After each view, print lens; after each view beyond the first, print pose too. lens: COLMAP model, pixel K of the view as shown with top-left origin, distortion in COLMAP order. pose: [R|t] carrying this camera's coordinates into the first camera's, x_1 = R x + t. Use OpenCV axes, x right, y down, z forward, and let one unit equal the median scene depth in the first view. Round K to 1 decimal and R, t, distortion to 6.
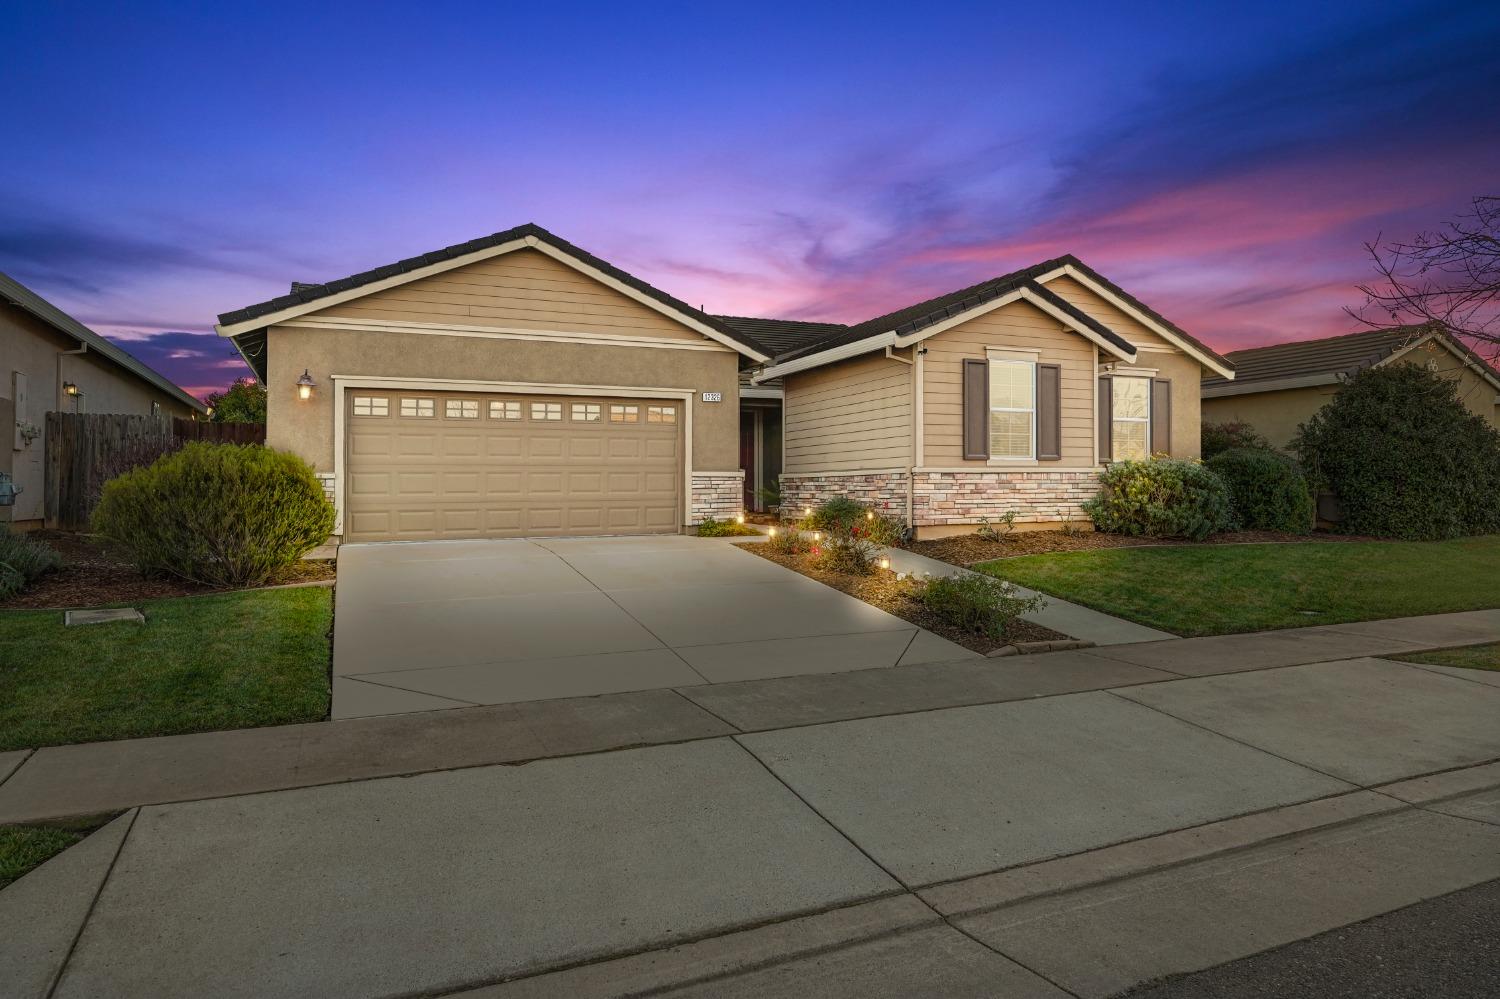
lens RADIAL K [[906.5, 0, 750.0], [0, 906.5, 499.5], [0, 0, 1]] dist [-0.001525, -0.000594]
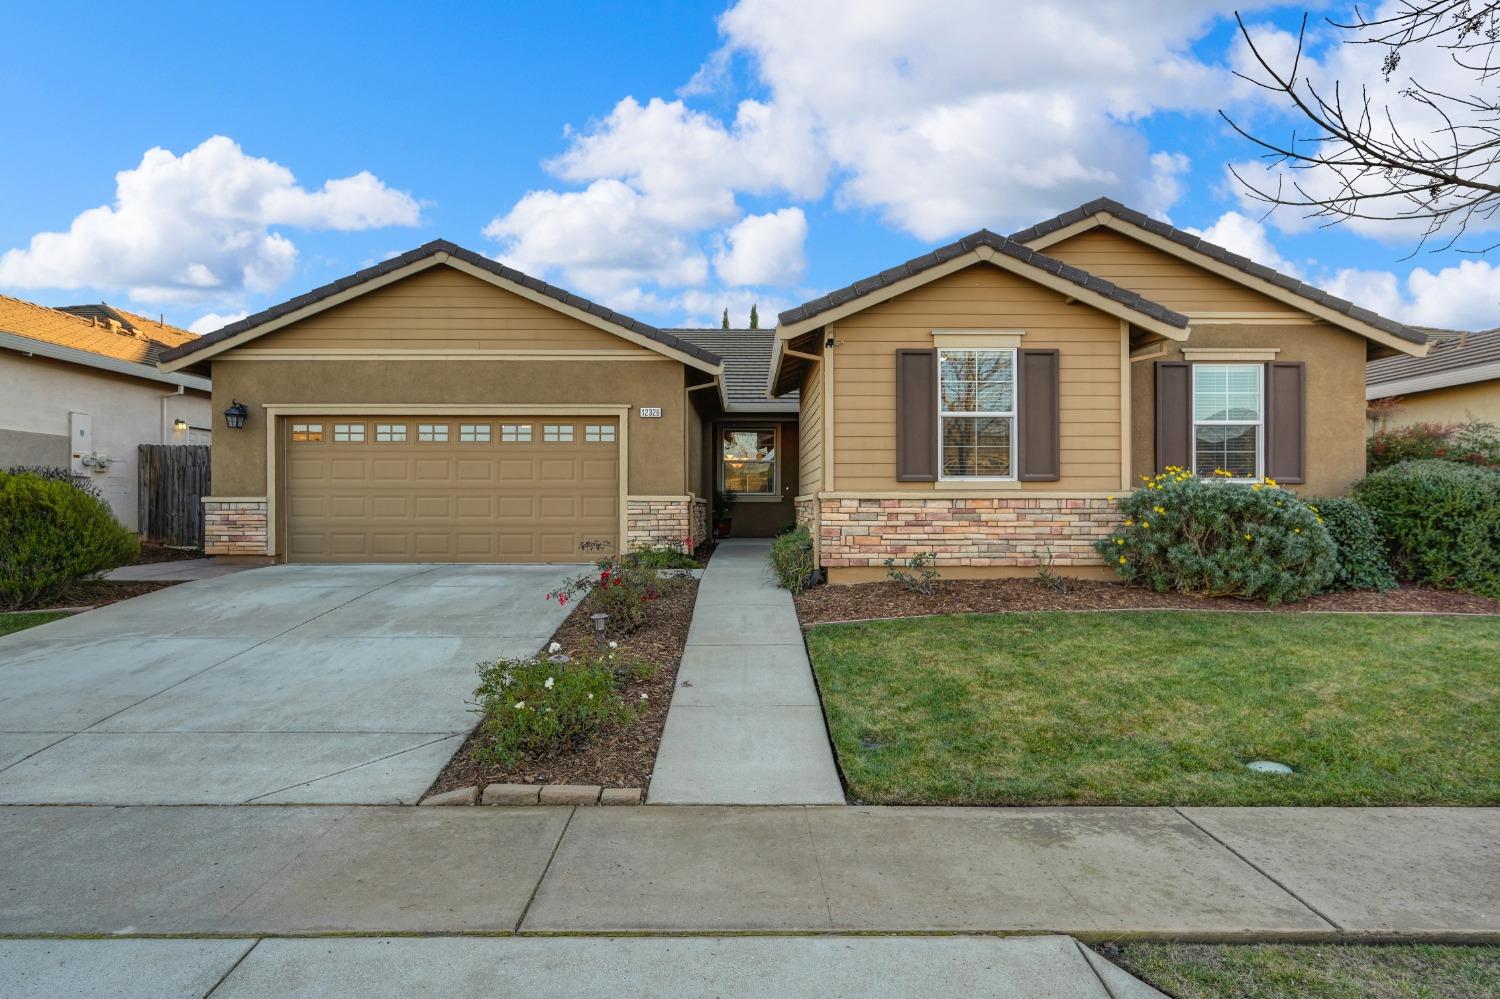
lens RADIAL K [[813.0, 0, 750.0], [0, 813.0, 499.5], [0, 0, 1]] dist [-0.001195, 0.000032]
pose [[0.917948, 0.005258, -0.396667, 0.389553], [-0.011824, 0.999831, -0.014110, -0.017601], [0.396526, 0.017642, 0.917854, 0.321586]]
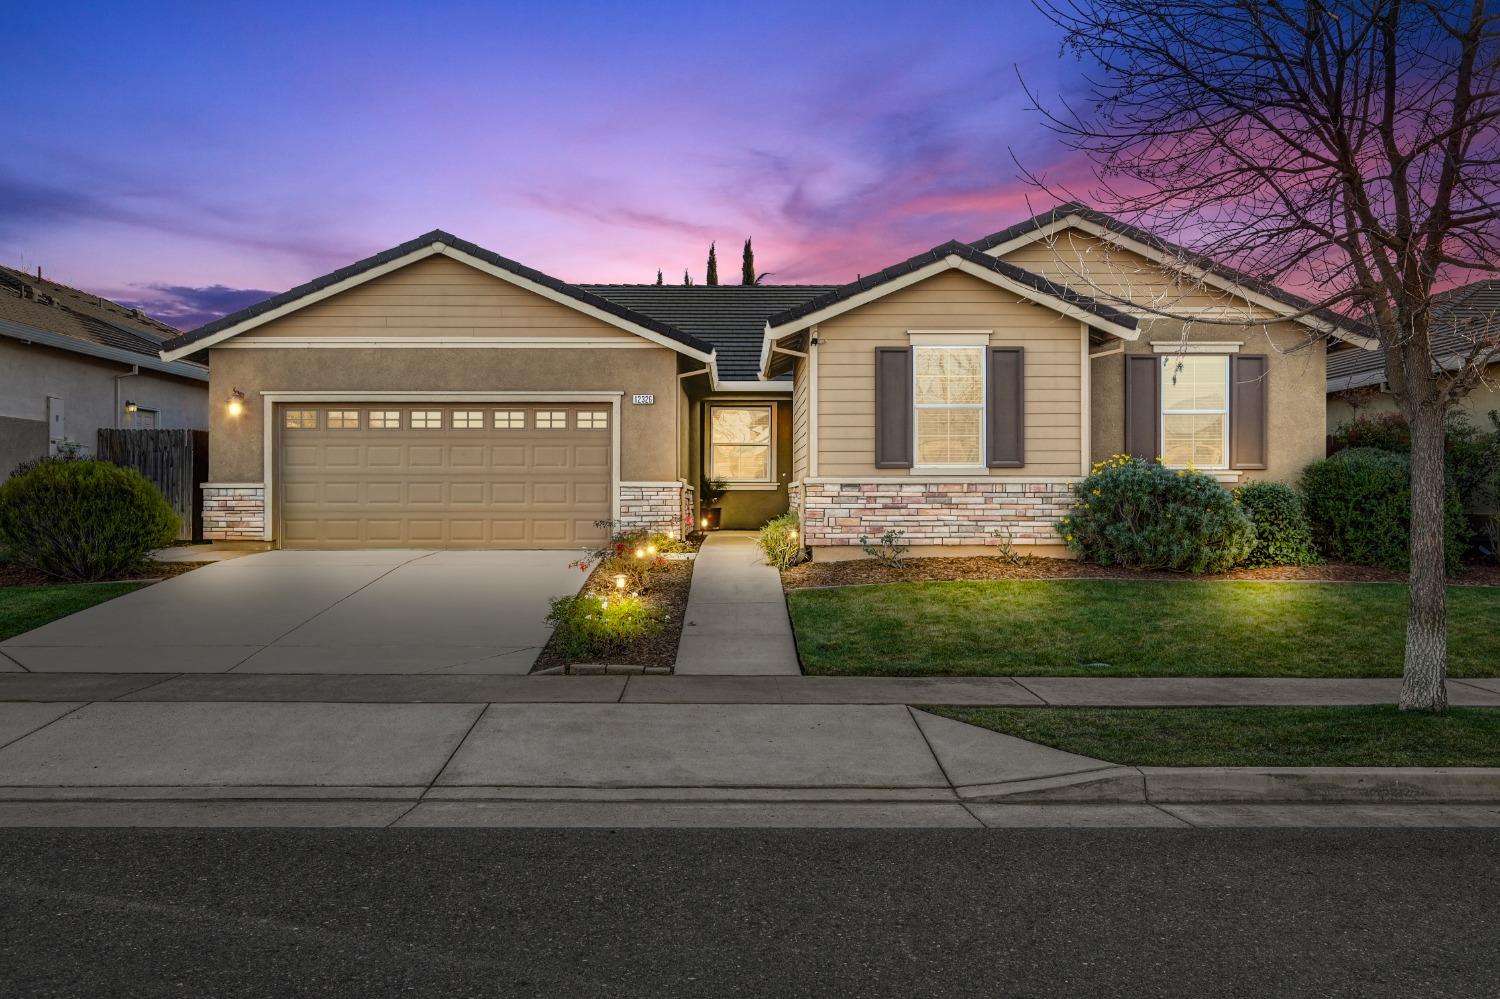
lens RADIAL K [[1186.2, 0, 741.5], [0, 1186.2, 500.5], [0, 0, 1]] dist [-0.002268, -0.003781]
pose [[0.917069, 0.007833, -0.398652, 0.552160], [-0.011522, 0.999910, -0.006859, -0.005036], [0.398562, 0.010883, 0.917077, -0.047822]]
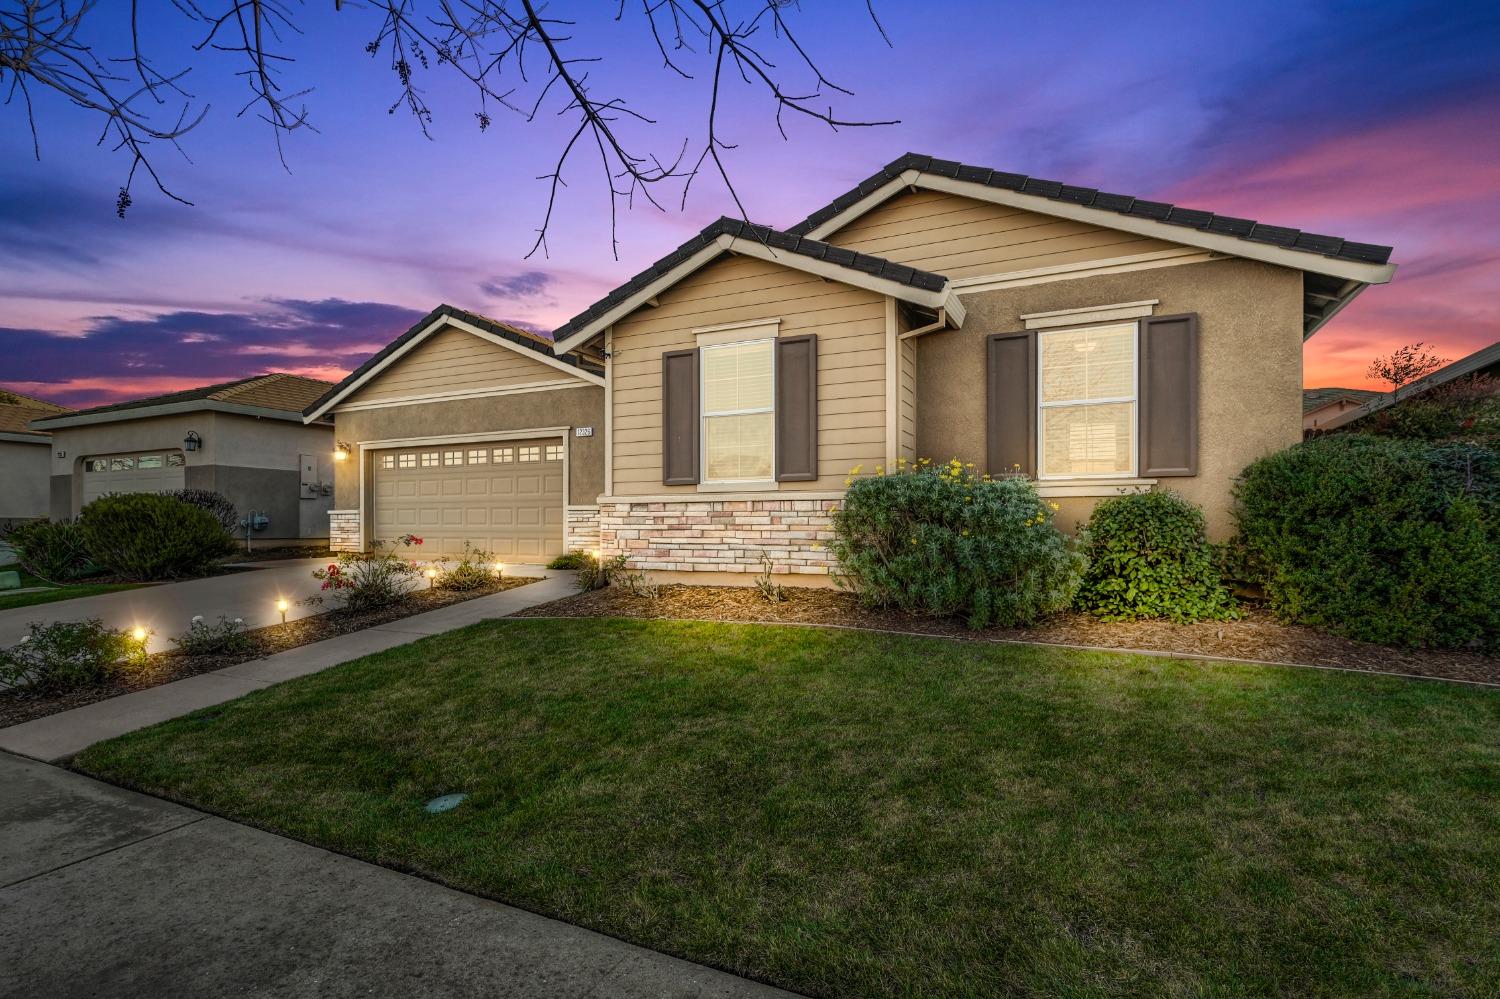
lens RADIAL K [[723.0, 0, 750.1], [0, 723.0, 519.4], [0, 0, 1]] dist [-0.002355, -0.000206]
pose [[0.649835, 0.001919, -0.760073, 0.736865], [-0.012441, 0.999890, -0.008112, -0.011249], [0.759974, 0.014728, 0.649787, 0.654588]]
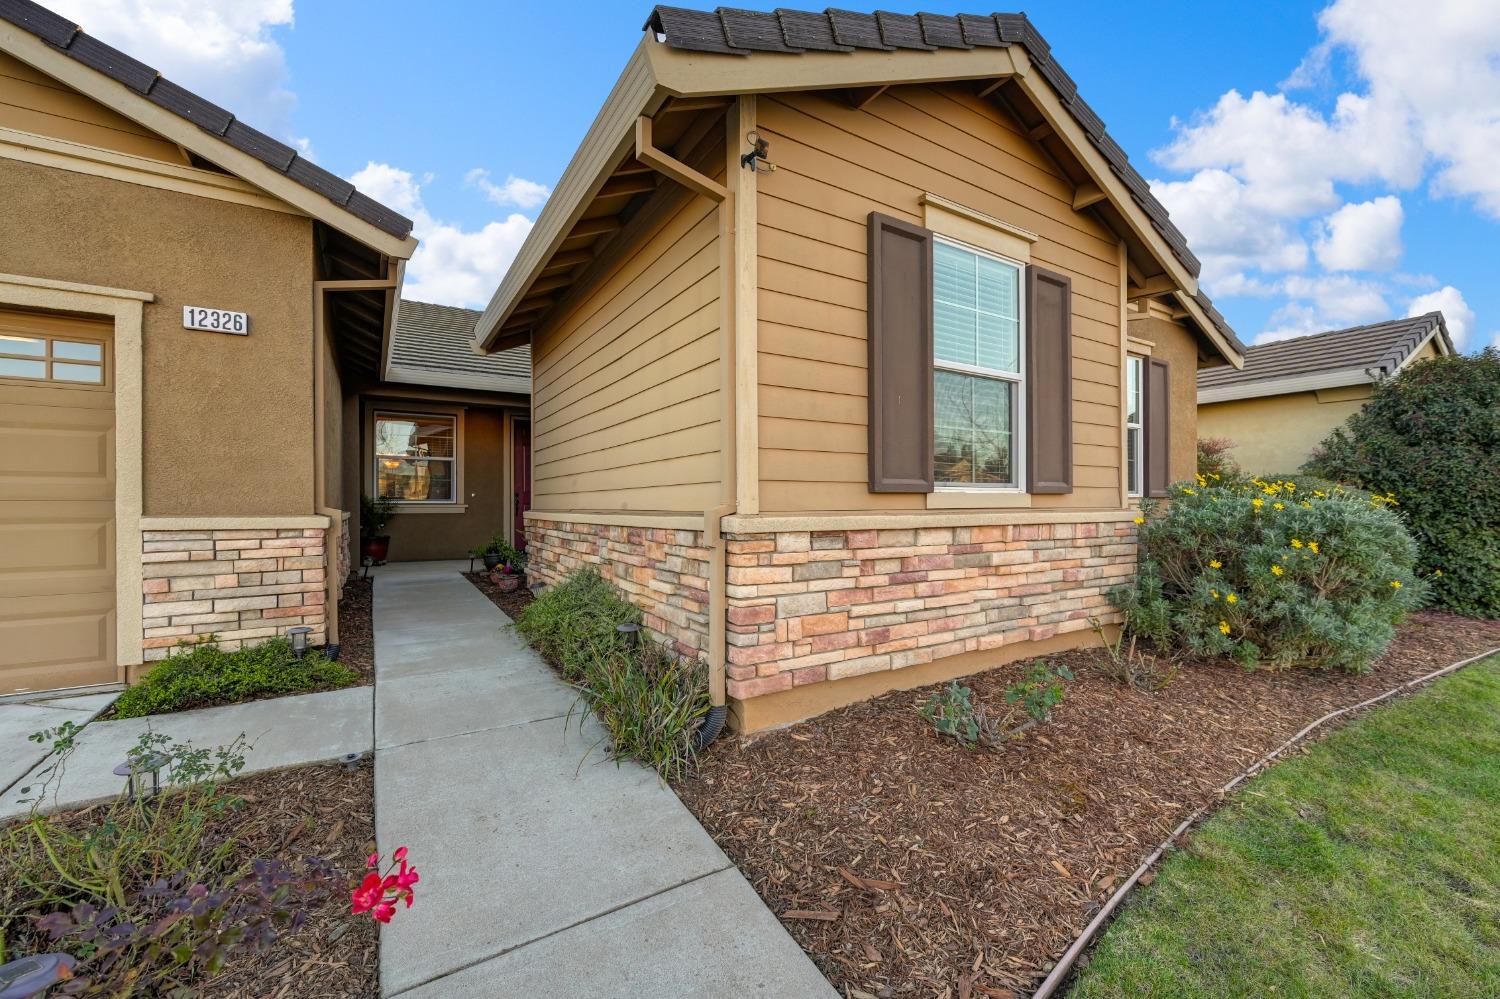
lens RADIAL K [[616.2, 0, 760.6], [0, 616.2, 501.1], [0, 0, 1]] dist [-0.000342, -0.000347]
pose [[0.988798, 0.005958, 0.149141, 0.153946], [-0.003338, 0.999836, -0.017810, -0.035590], [-0.149223, 0.017113, 0.988656, 0.756105]]
